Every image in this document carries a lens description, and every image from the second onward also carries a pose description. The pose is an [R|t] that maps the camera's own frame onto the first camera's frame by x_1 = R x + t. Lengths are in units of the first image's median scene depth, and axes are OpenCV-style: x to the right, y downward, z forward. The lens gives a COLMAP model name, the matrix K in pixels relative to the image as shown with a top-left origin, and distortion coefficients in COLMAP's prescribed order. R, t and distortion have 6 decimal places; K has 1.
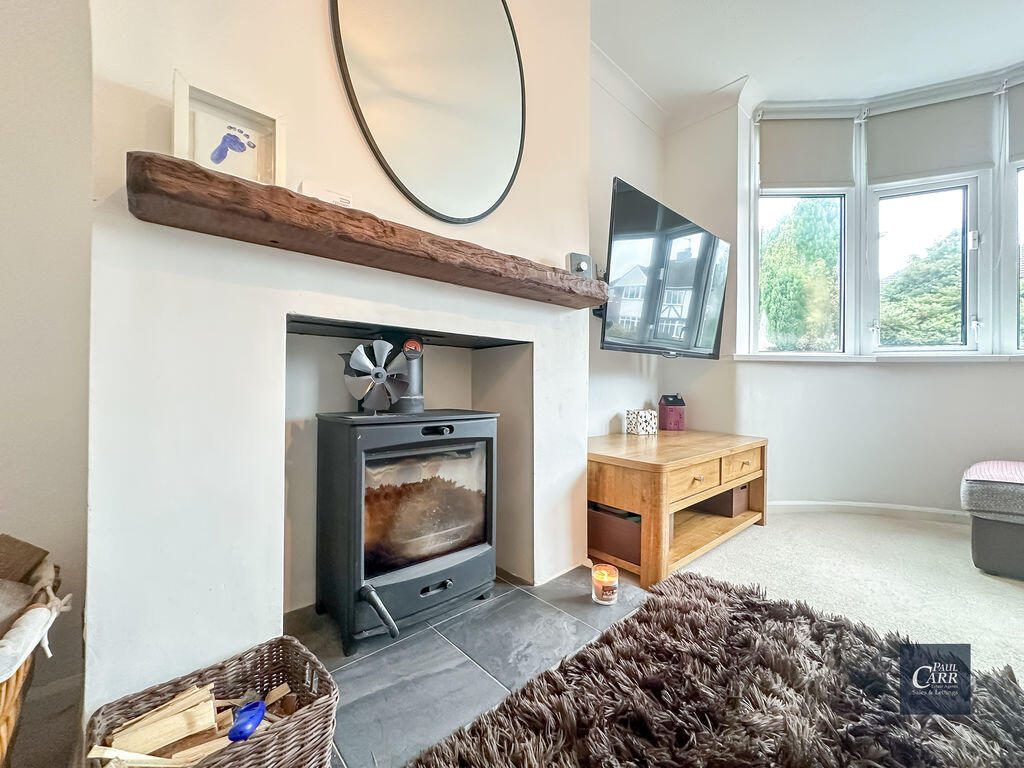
lens RADIAL K [[409.8, 0, 515.8], [0, 409.8, 384.5], [0, 0, 1]] dist [-0.003024, 0.000417]
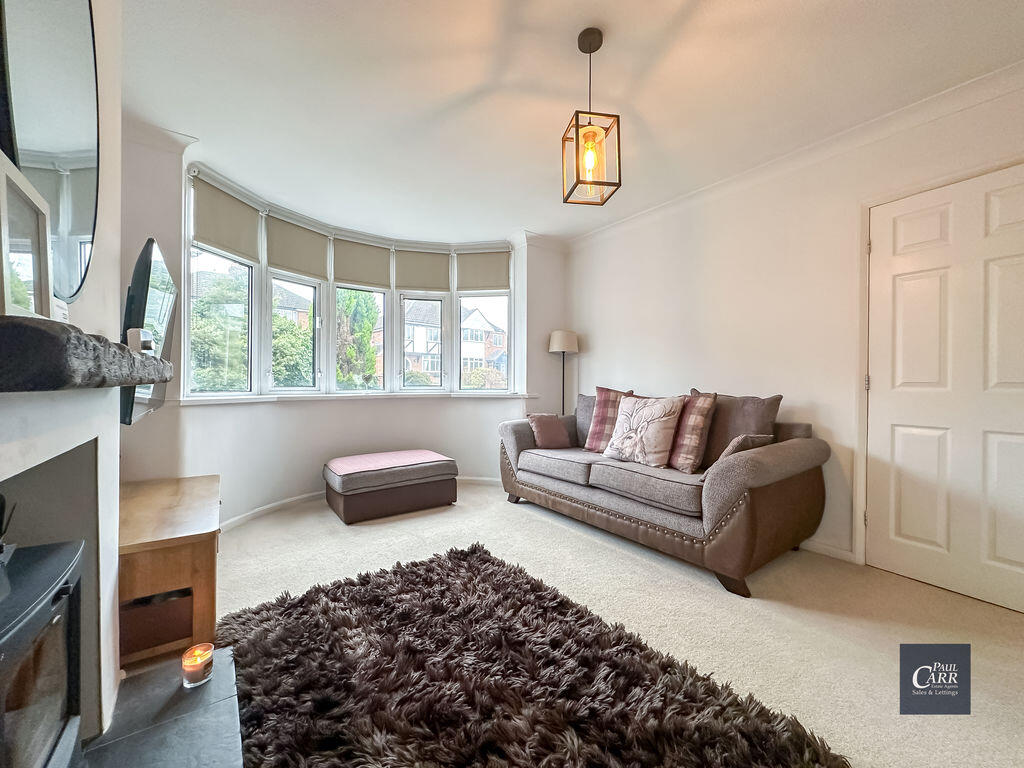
lens RADIAL K [[409.8, 0, 516.2], [0, 409.8, 382.8], [0, 0, 1]] dist [-0.003024, 0.000417]
pose [[0.096219, -0.004895, 0.995348, -0.617311], [-0.004673, 0.999975, 0.005369, -0.191672], [-0.995349, -0.005168, 0.096194, 0.103892]]
